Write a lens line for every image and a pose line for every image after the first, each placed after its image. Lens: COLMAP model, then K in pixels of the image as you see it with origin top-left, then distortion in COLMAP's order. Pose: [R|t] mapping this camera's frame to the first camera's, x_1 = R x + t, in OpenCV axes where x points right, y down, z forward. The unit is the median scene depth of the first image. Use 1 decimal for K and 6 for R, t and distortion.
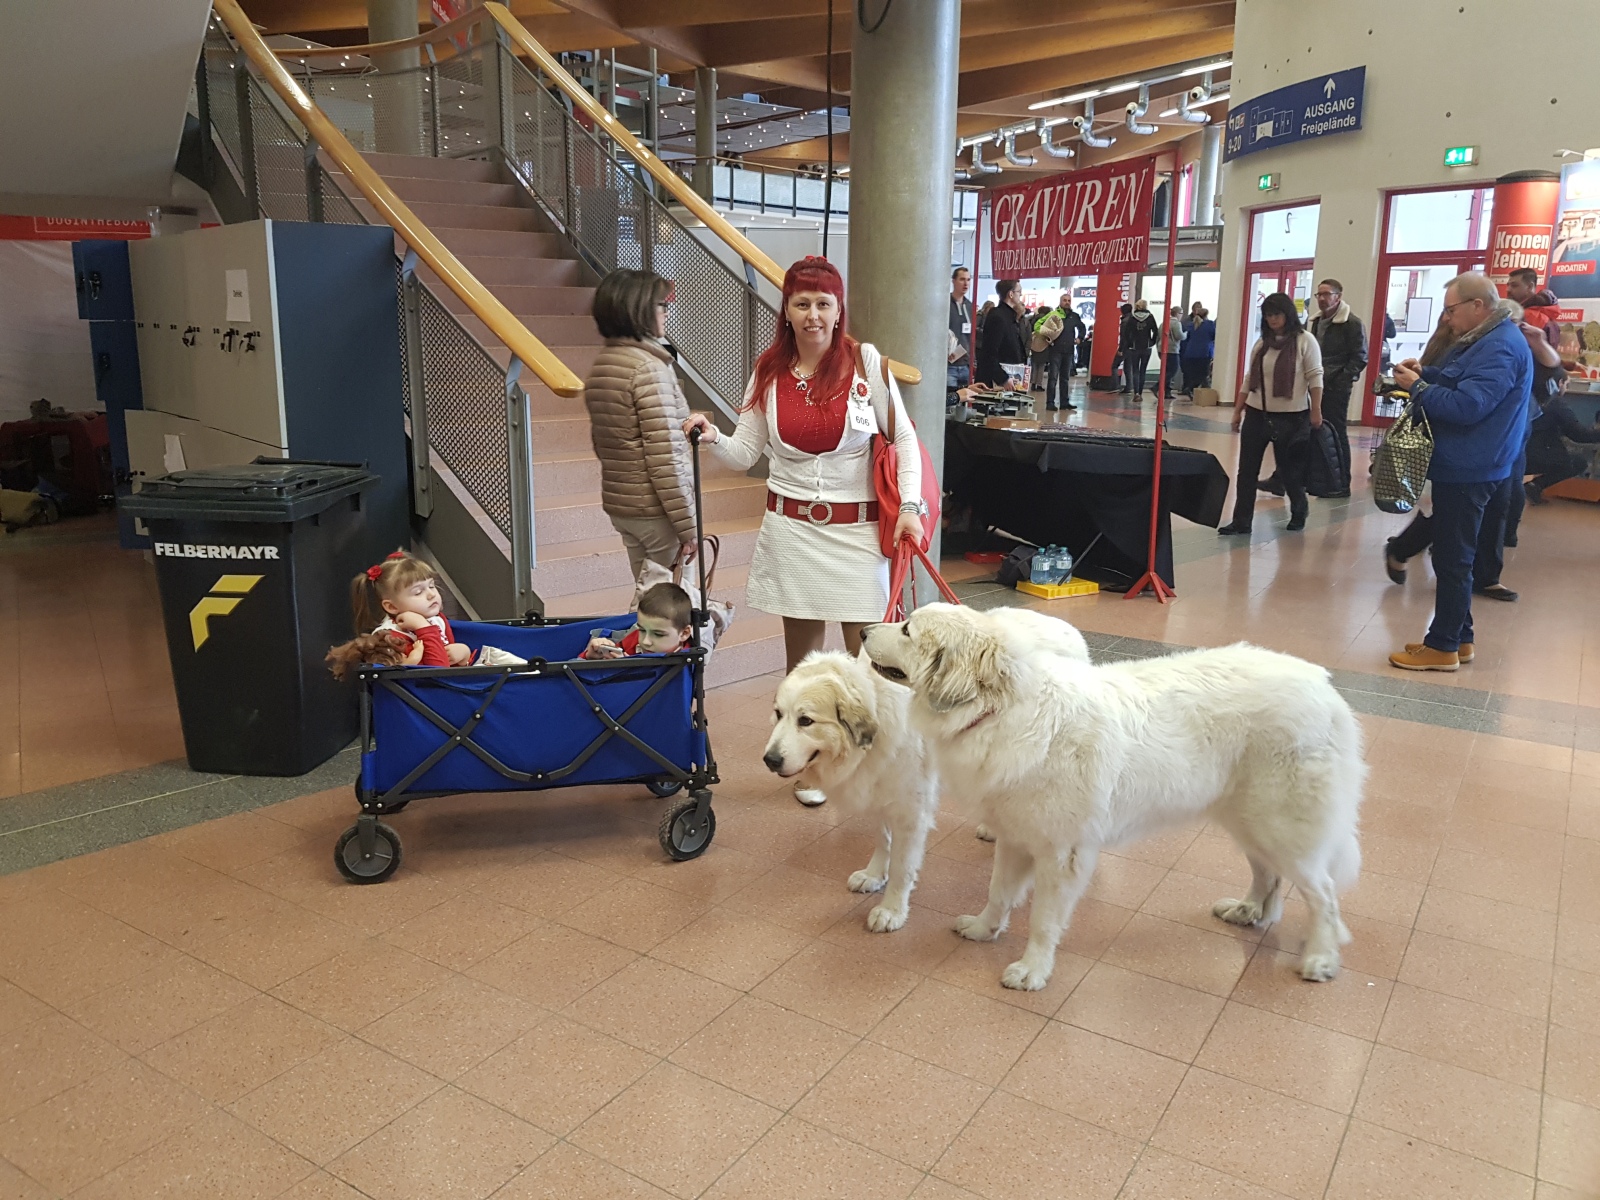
lens RADIAL K [[1345.5, 0, 795.8], [0, 1345.5, 604.0], [0, 0, 1]] dist [0.079701, -0.127107]
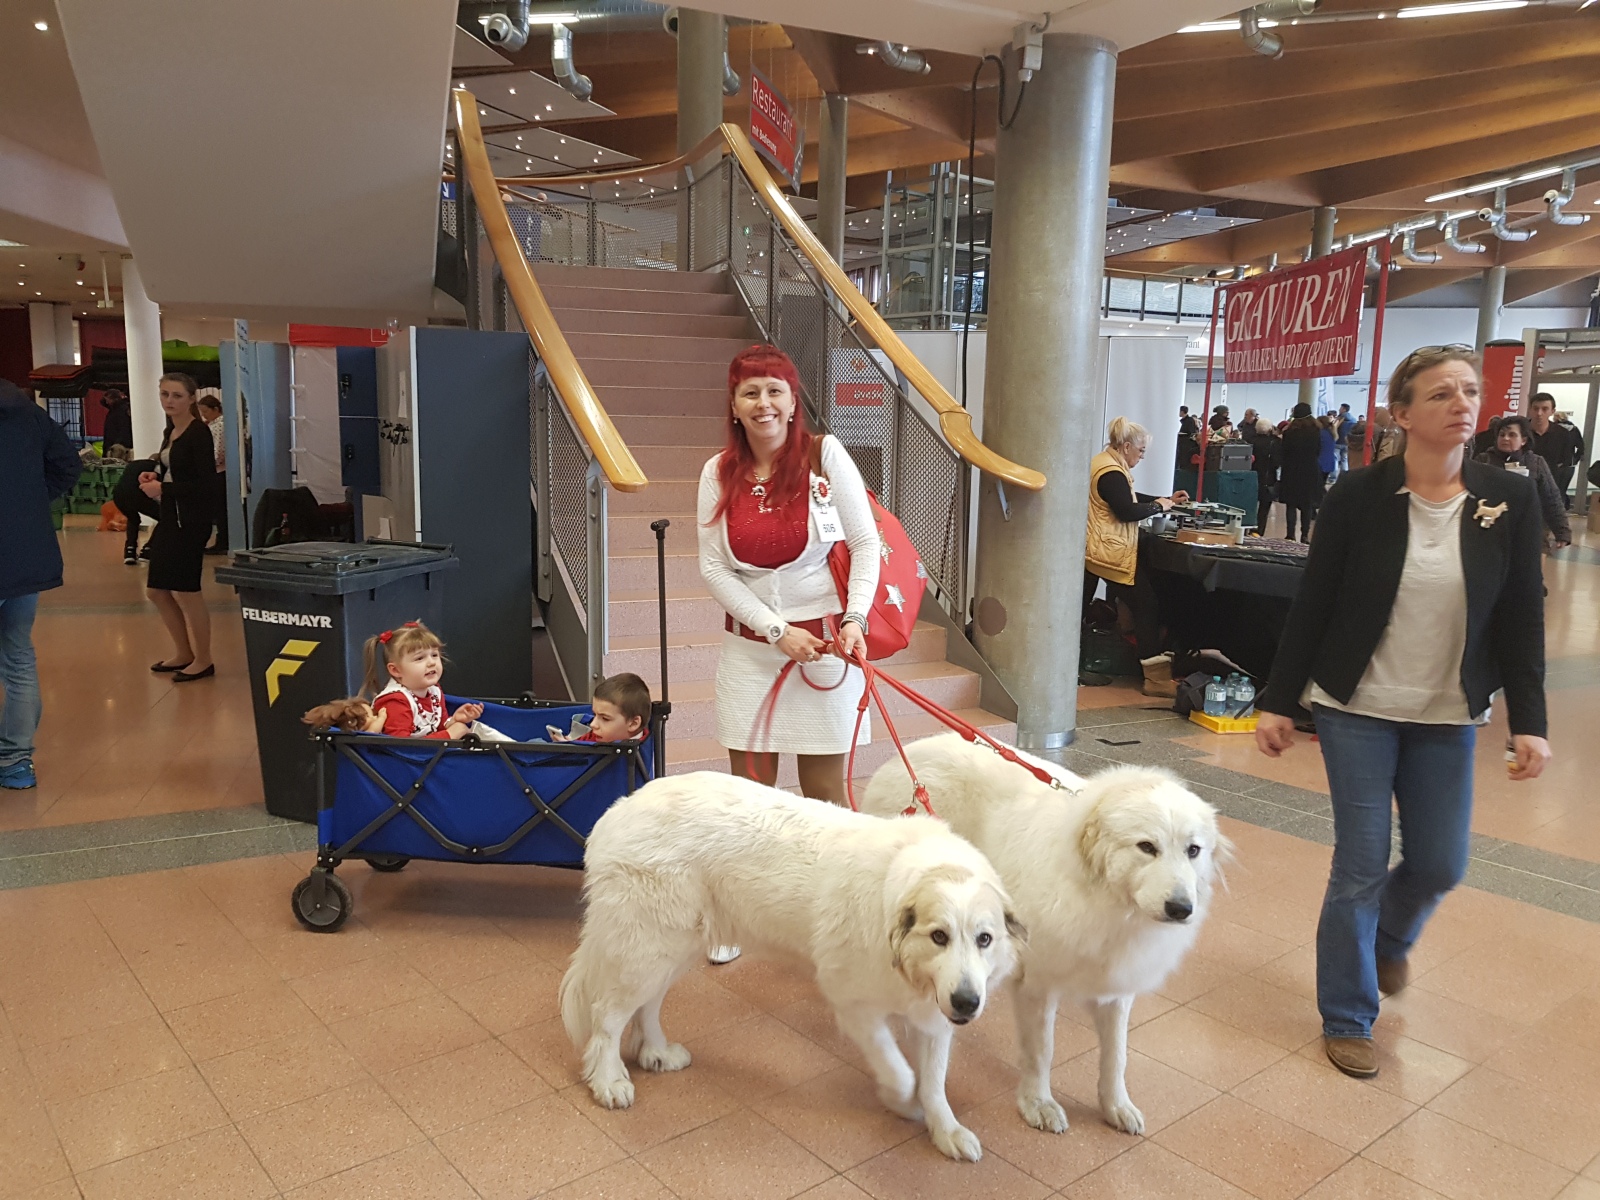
lens RADIAL K [[1352.1, 0, 741.0], [0, 1352.1, 628.0], [0, 0, 1]] dist [0.060798, -0.081817]
pose [[0.945215, 0.061889, -0.320527, 0.162183], [-0.080856, 0.995655, -0.046192, -0.005226], [0.316275, 0.069577, 0.946113, 0.034924]]
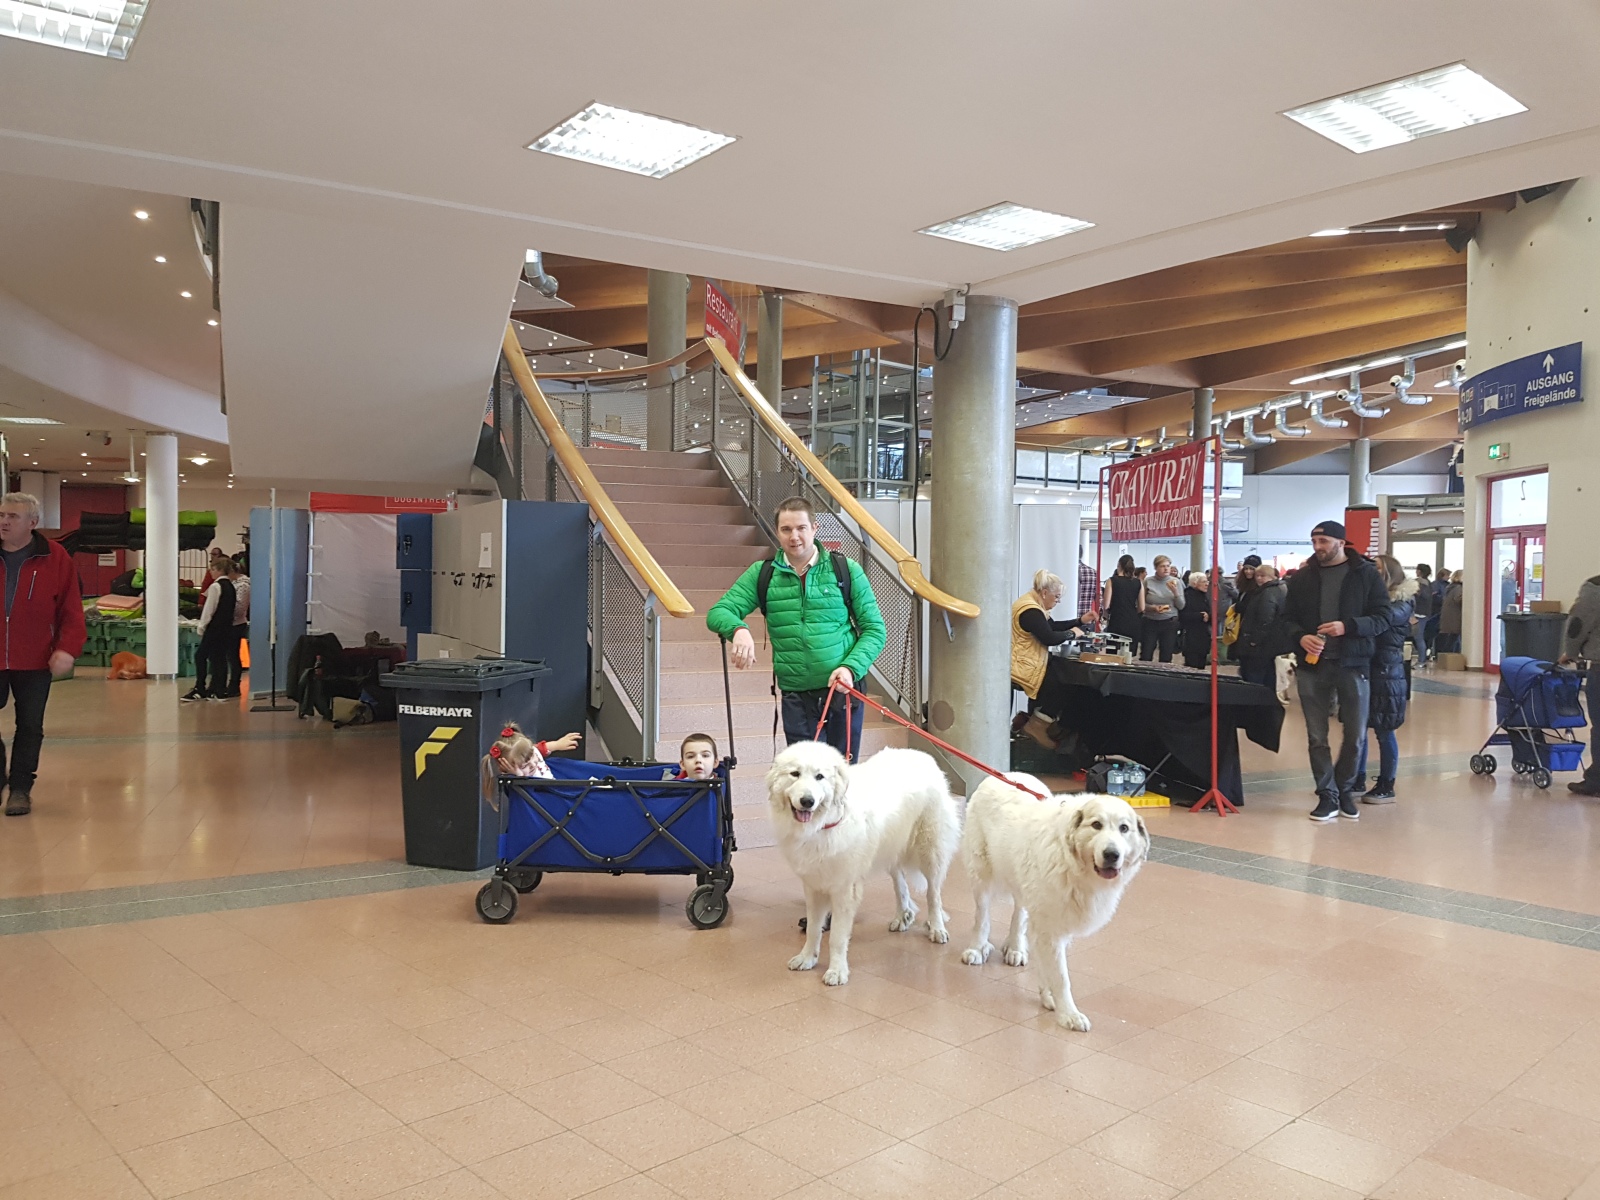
lens RADIAL K [[1387.7, 0, 748.8], [0, 1387.7, 591.0], [0, 0, 1]] dist [0.105305, -0.166974]
pose [[0.965505, 0.009585, -0.260207, 0.179449], [-0.062198, 0.978883, -0.194730, 0.063350], [0.252846, 0.204197, 0.945713, -0.233670]]
